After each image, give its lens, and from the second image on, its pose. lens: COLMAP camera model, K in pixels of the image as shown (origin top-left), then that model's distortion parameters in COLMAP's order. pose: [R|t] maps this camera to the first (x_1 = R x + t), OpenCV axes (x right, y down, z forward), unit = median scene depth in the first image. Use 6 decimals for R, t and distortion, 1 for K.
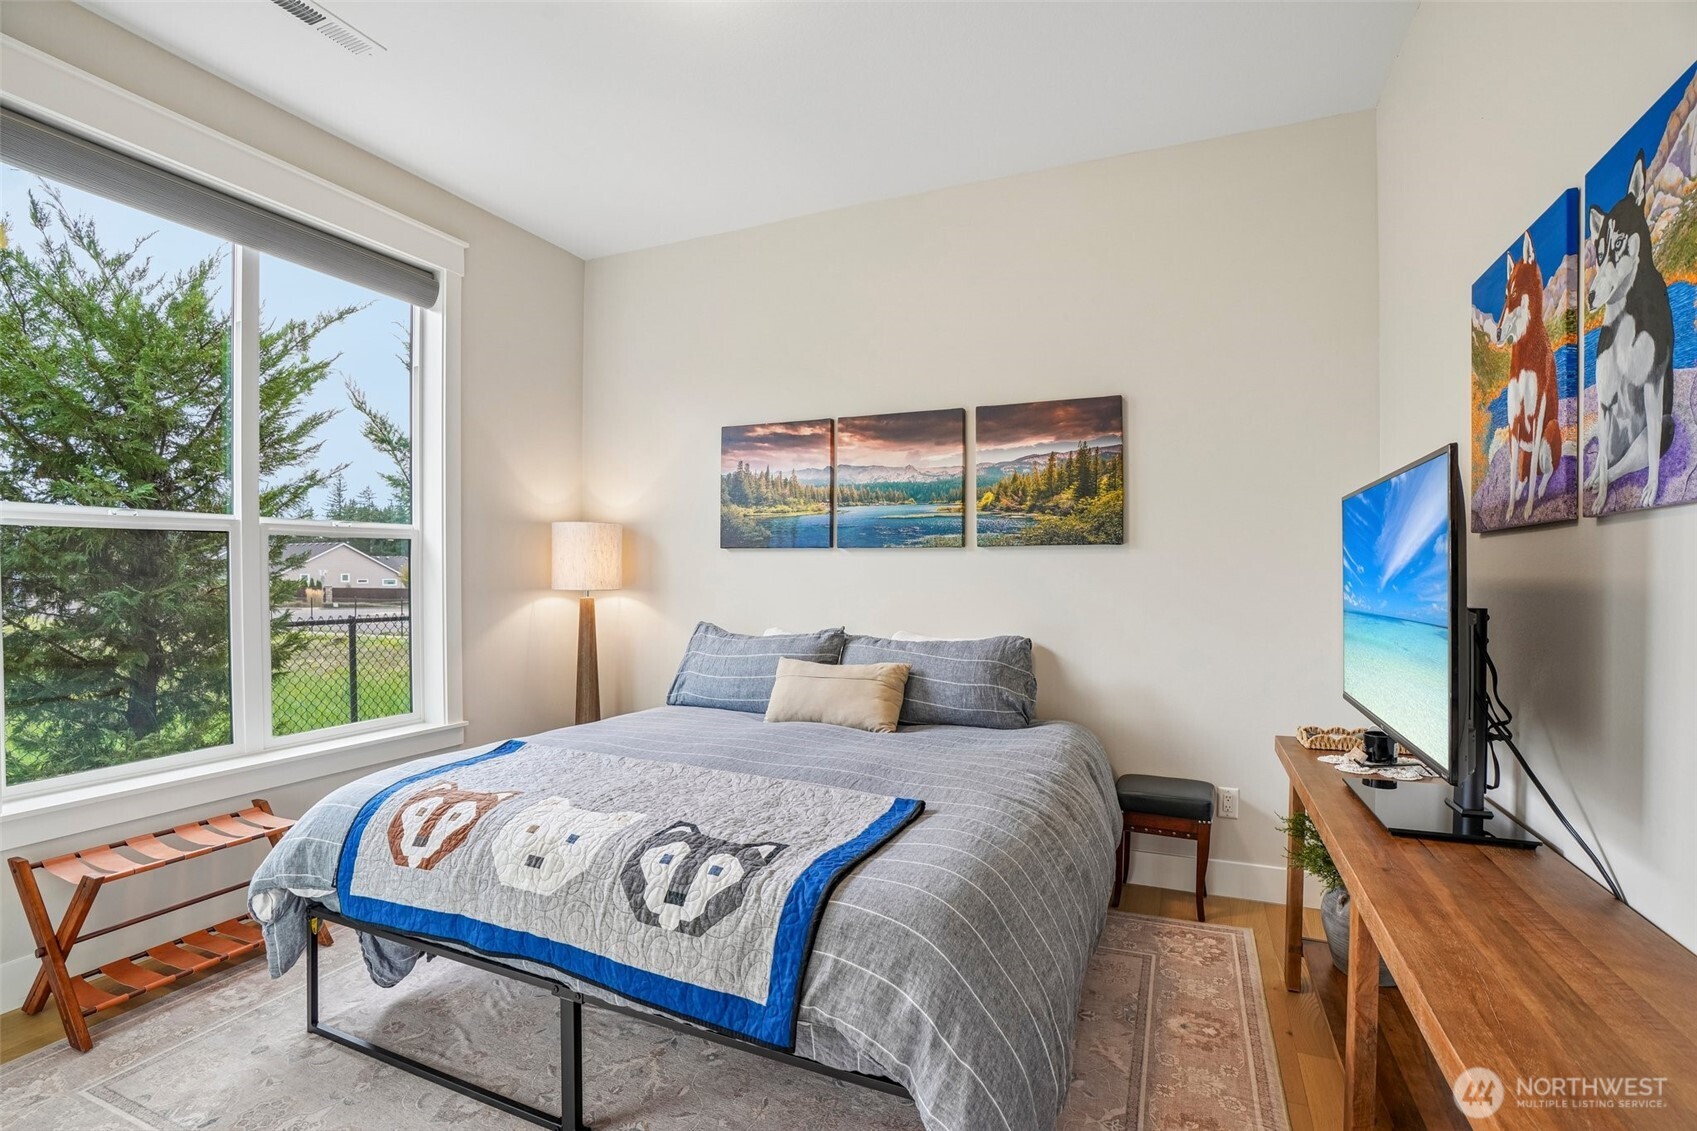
lens RADIAL K [[793.0, 0, 853.2], [0, 793.0, 583.3], [0, 0, 1]] dist [-0.029124, 0.000800]
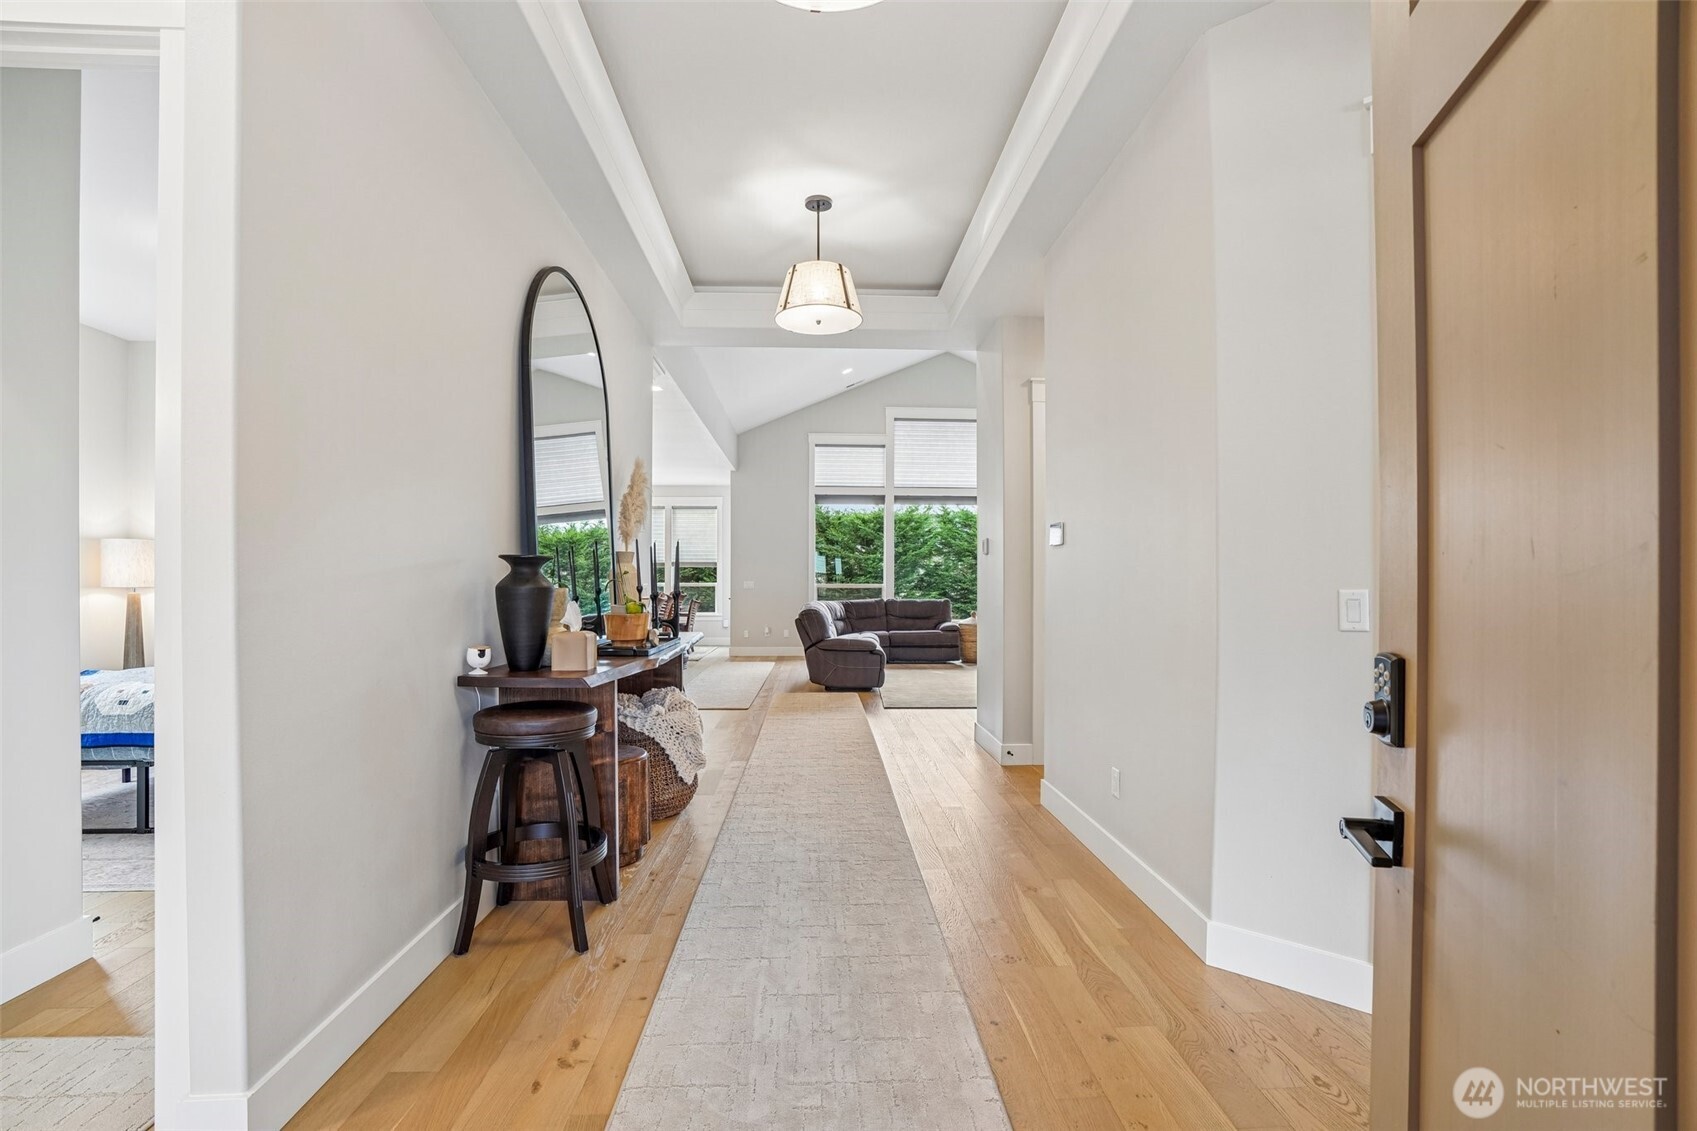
lens RADIAL K [[793.0, 0, 853.2], [0, 793.0, 583.3], [0, 0, 1]] dist [-0.029124, 0.000800]
pose [[0.898777, -0.003486, 0.438392, 0.498405], [0.007628, 0.999941, -0.007688, 0.049871], [-0.438339, 0.010254, 0.898751, -1.887830]]
